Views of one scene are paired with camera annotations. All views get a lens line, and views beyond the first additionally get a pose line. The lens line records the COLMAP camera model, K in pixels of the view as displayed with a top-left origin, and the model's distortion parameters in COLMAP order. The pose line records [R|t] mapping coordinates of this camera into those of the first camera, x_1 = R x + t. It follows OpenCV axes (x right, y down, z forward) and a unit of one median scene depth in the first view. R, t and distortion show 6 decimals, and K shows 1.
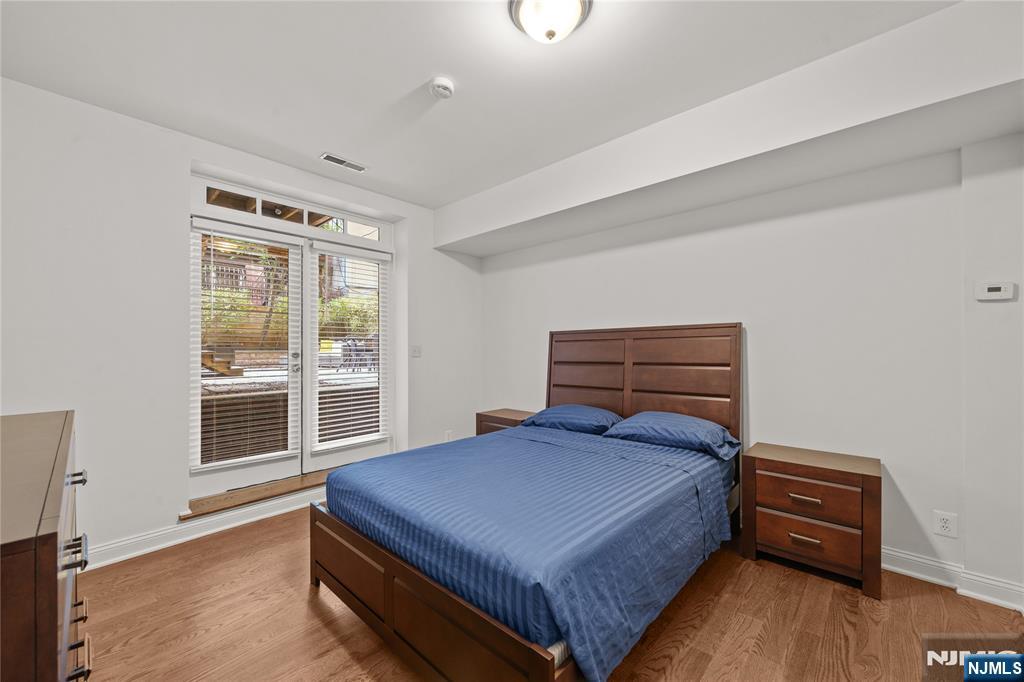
lens RADIAL K [[399.1, 0, 512.6], [0, 399.1, 348.5], [0, 0, 1]] dist [-0.000132, 0.000190]
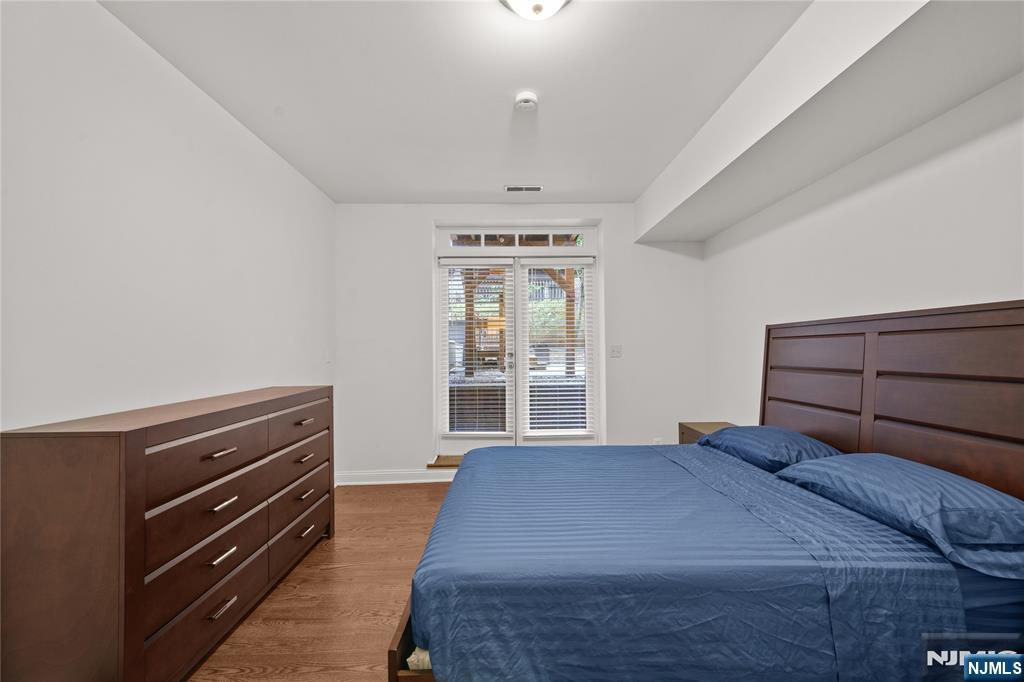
lens RADIAL K [[399.1, 0, 511.2], [0, 399.1, 341.9], [0, 0, 1]] dist [-0.000132, 0.000190]
pose [[0.691598, -0.014009, -0.722147, 0.342830], [0.007135, 0.999896, -0.012563, -0.006485], [0.722248, 0.003536, 0.691625, 0.158361]]
